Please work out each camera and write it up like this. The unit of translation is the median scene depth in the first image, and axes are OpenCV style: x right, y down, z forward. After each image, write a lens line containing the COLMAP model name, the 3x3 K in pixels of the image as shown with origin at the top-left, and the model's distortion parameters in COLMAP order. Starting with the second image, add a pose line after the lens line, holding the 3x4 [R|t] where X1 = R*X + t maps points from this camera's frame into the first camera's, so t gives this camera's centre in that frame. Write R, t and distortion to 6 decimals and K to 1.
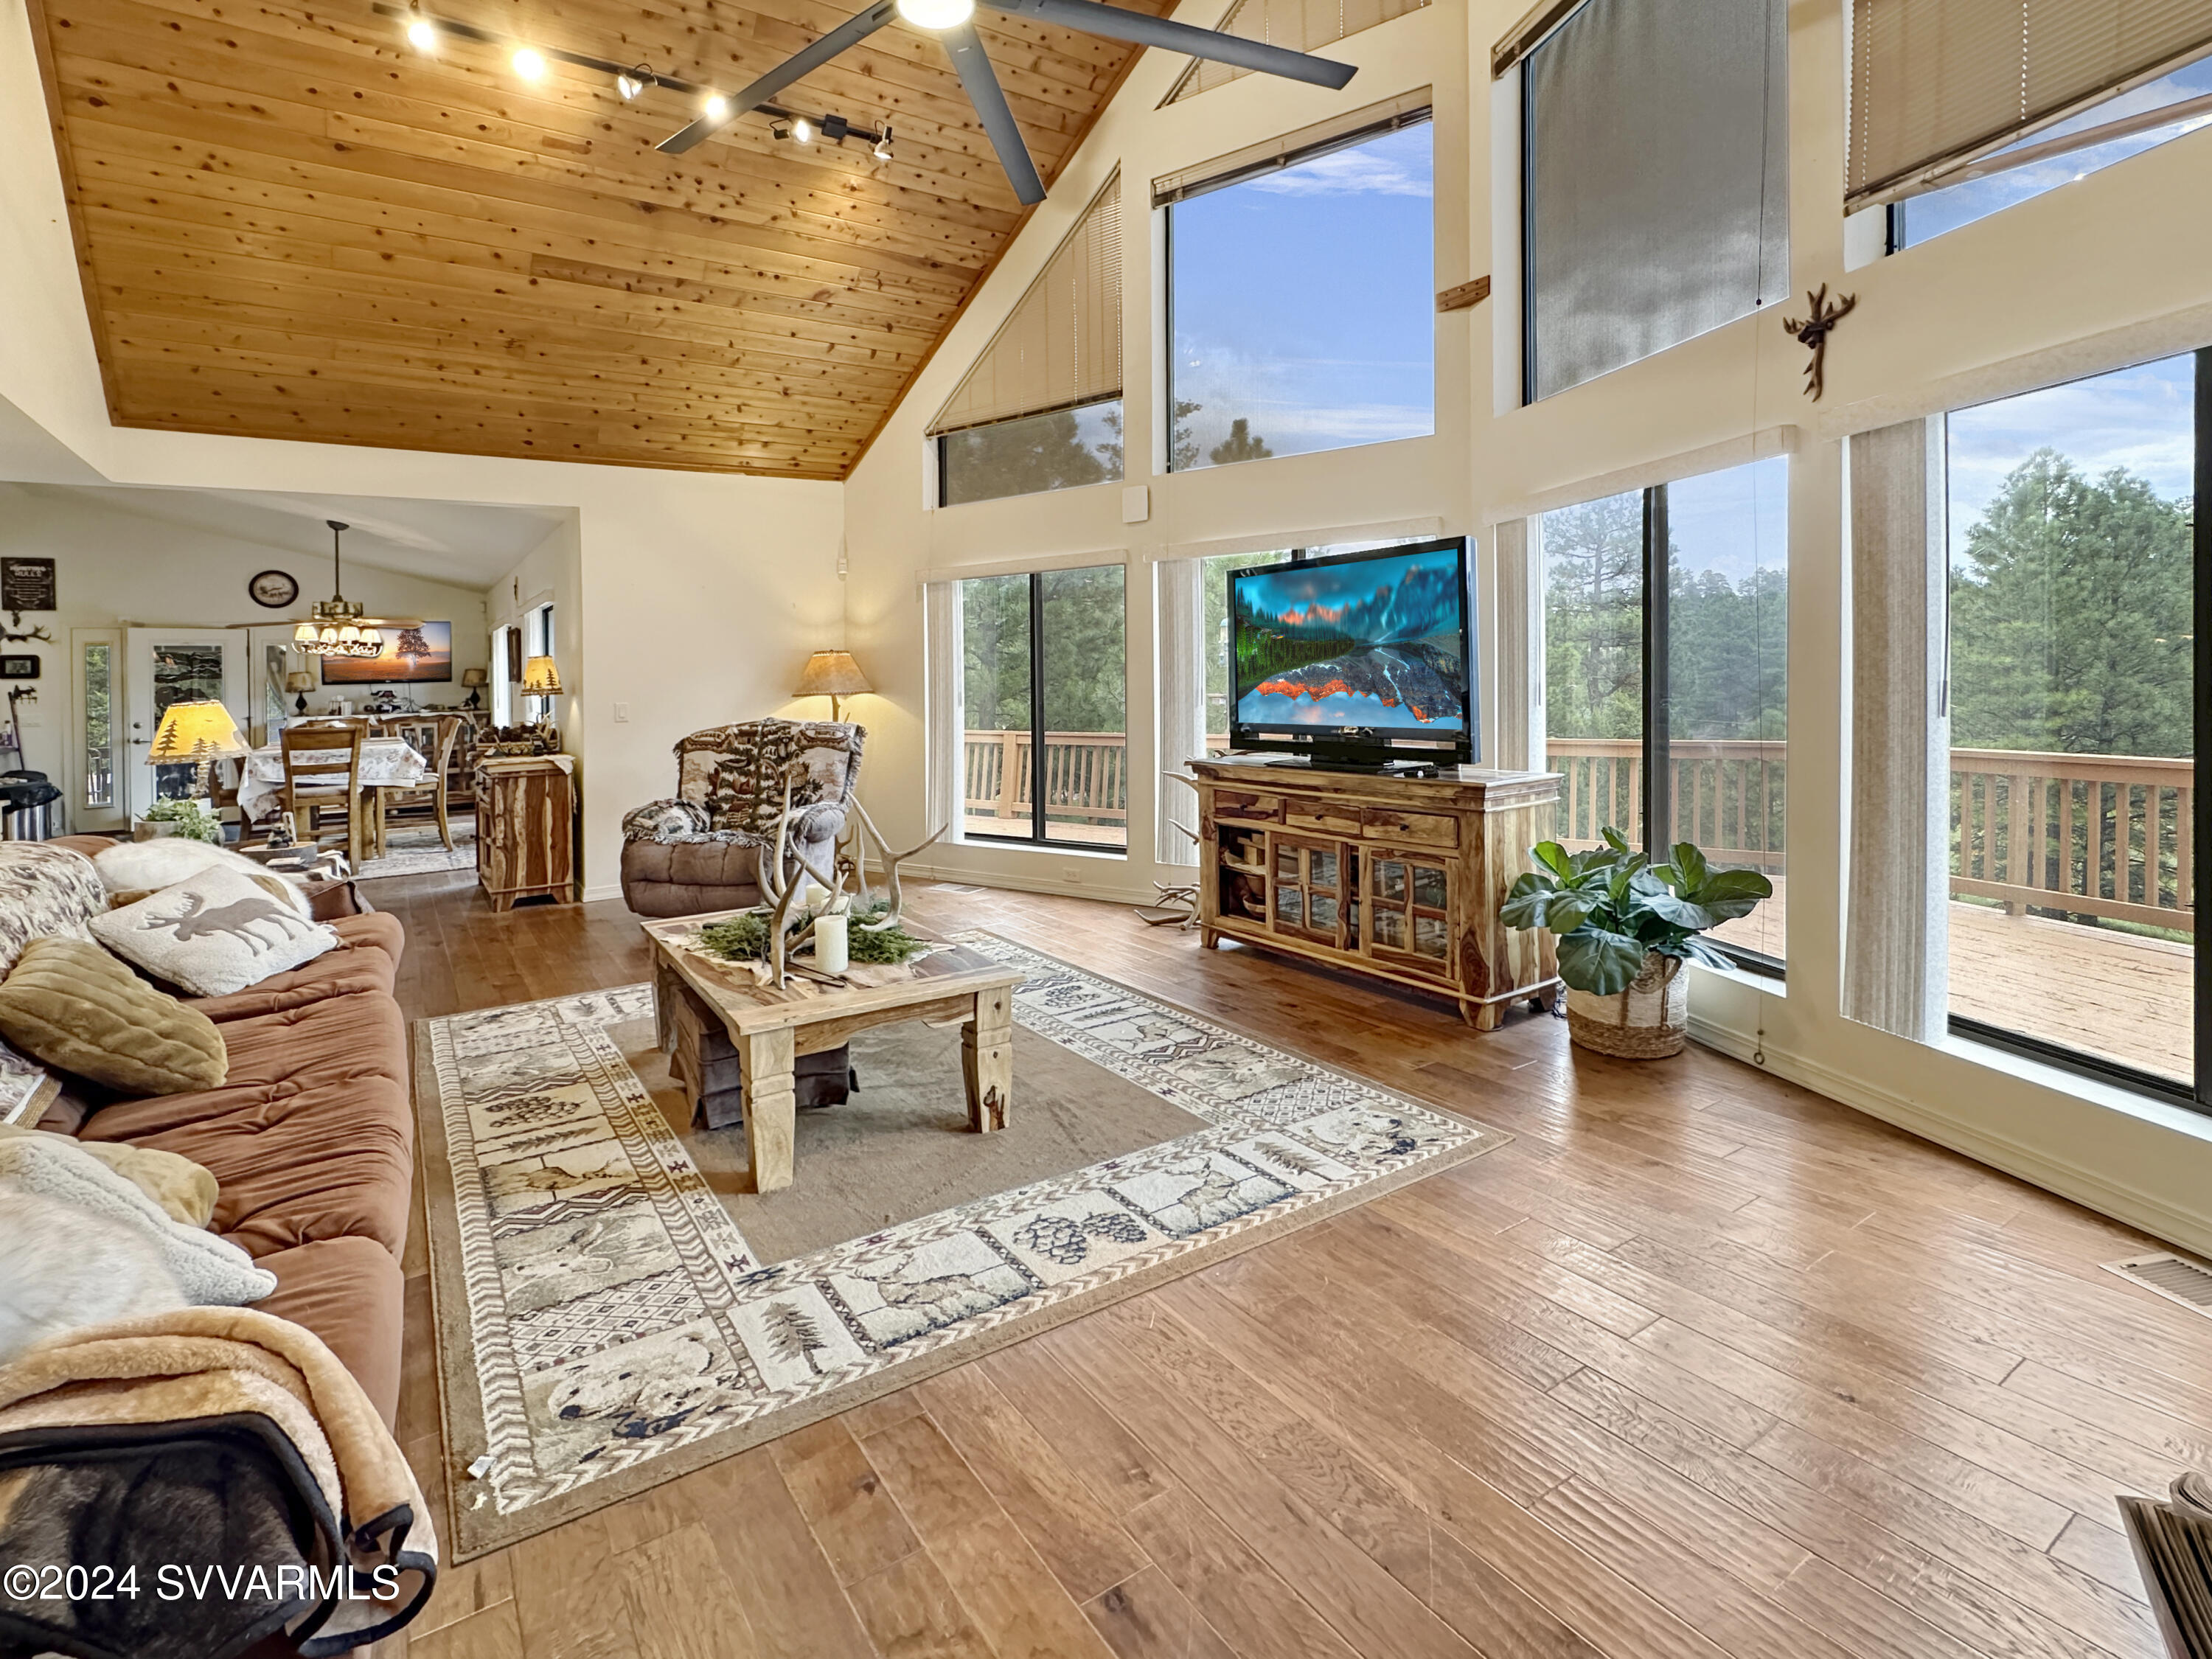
lens RADIAL K [[1021.7, 0, 1086.2], [0, 1021.7, 682.4], [0, 0, 1]] dist [0.000429, 0.000025]
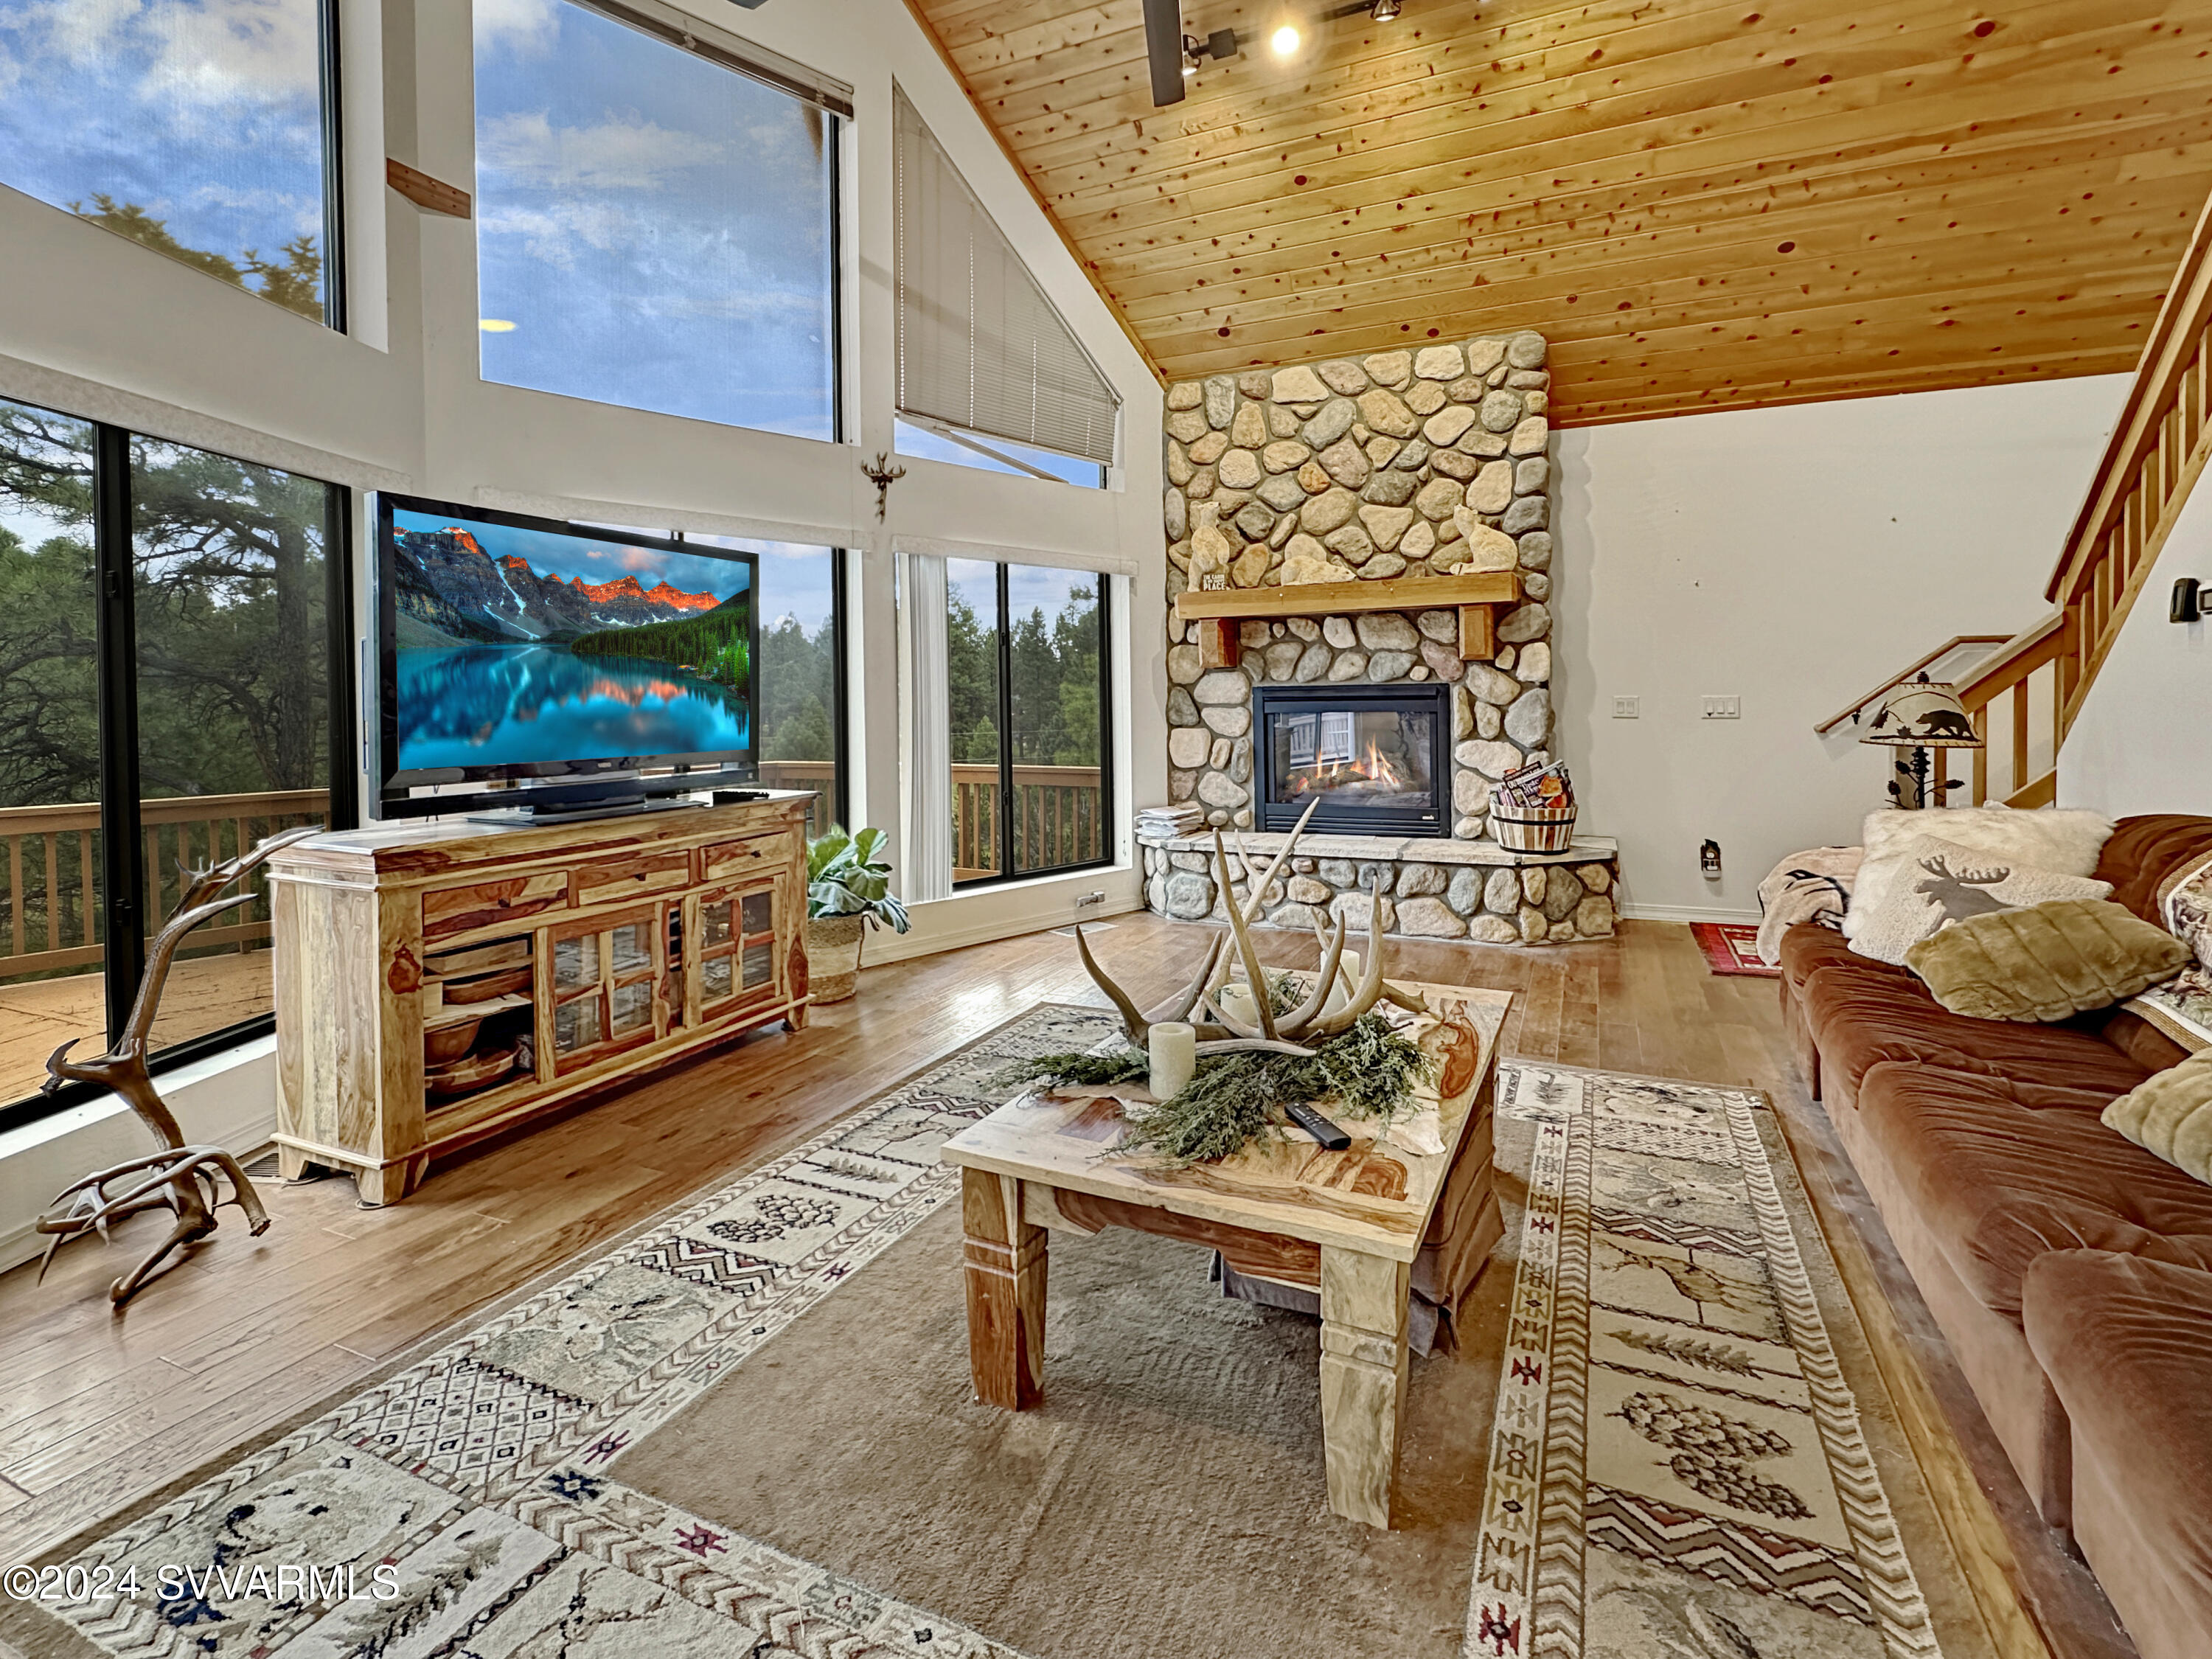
lens RADIAL K [[1043.9, 0, 1093.3], [0, 1043.9, 745.6], [0, 0, 1]] dist [-0.002304, -0.000046]
pose [[-0.495564, -0.006310, 0.868548, -0.649803], [0.028549, 0.999315, 0.023550, 0.028651], [-0.868102, 0.036467, -0.495045, 1.170909]]
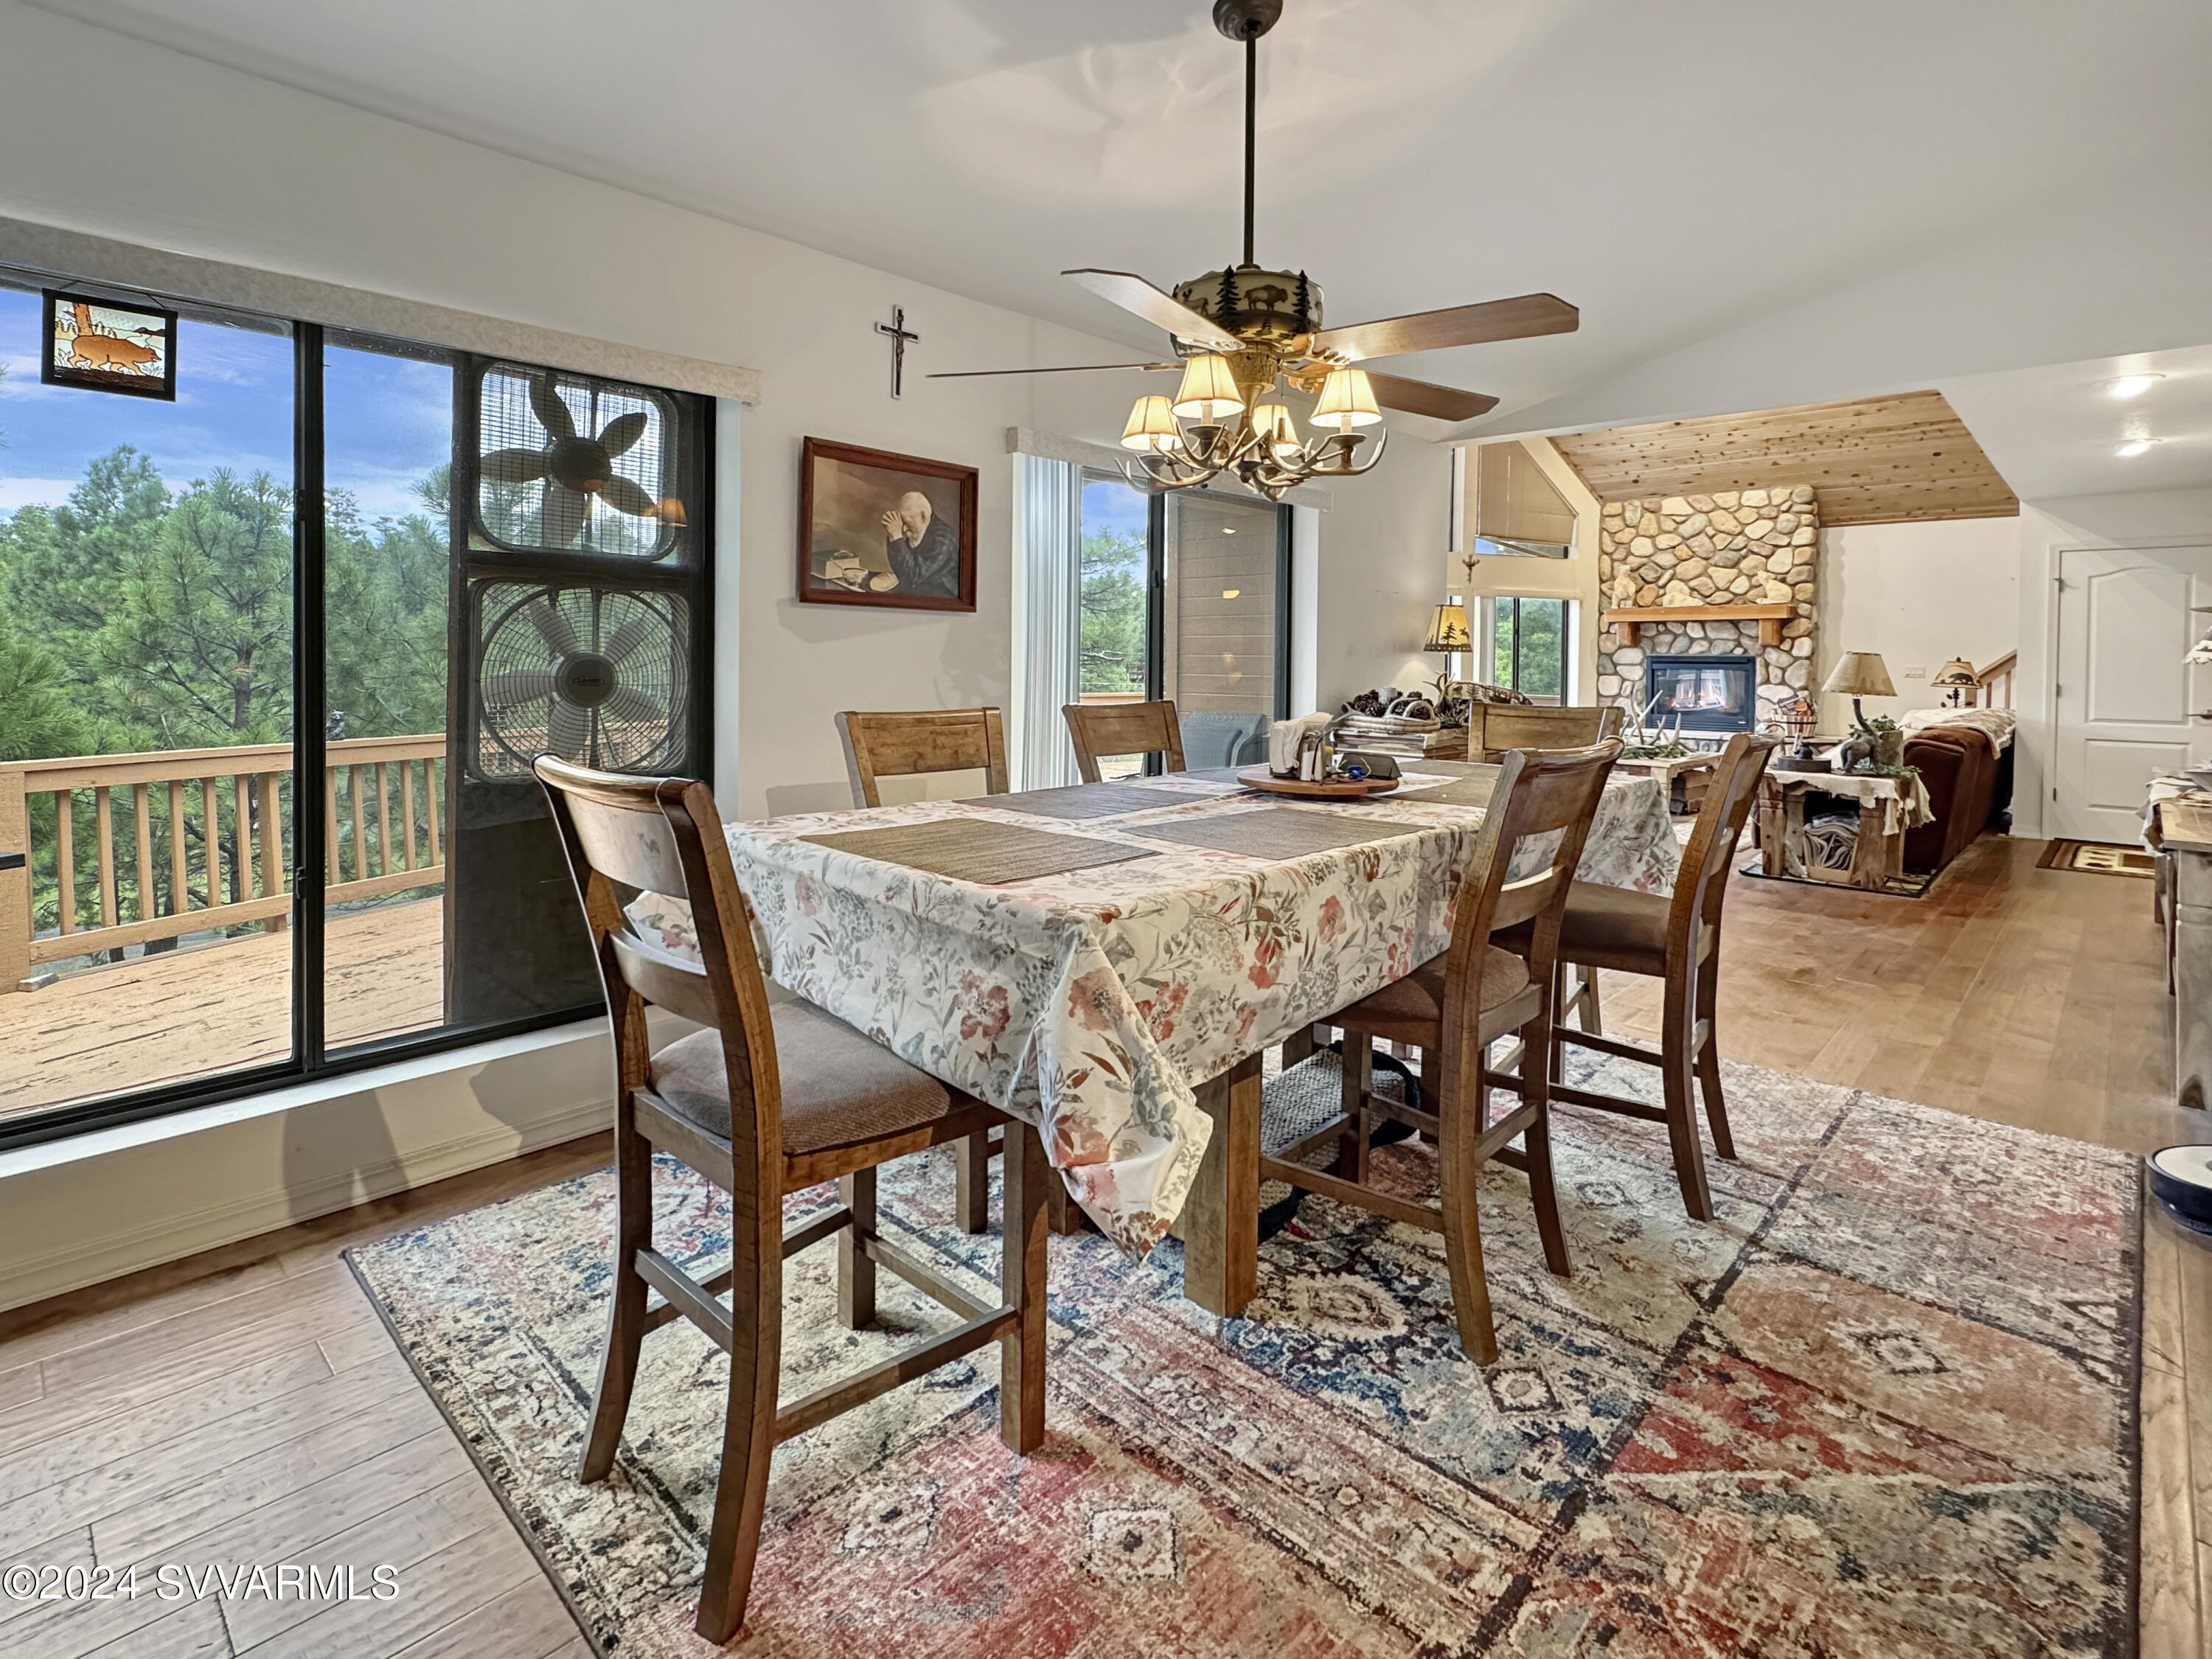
lens RADIAL K [[1021.7, 0, 1086.2], [0, 1021.7, 682.4], [0, 0, 1]] dist [0.000429, 0.000025]
pose [[-0.163191, -0.002364, 0.986592, -2.123876], [-0.001986, 0.999996, 0.002067, 0.060677], [-0.986593, -0.001622, -0.163195, 2.315647]]
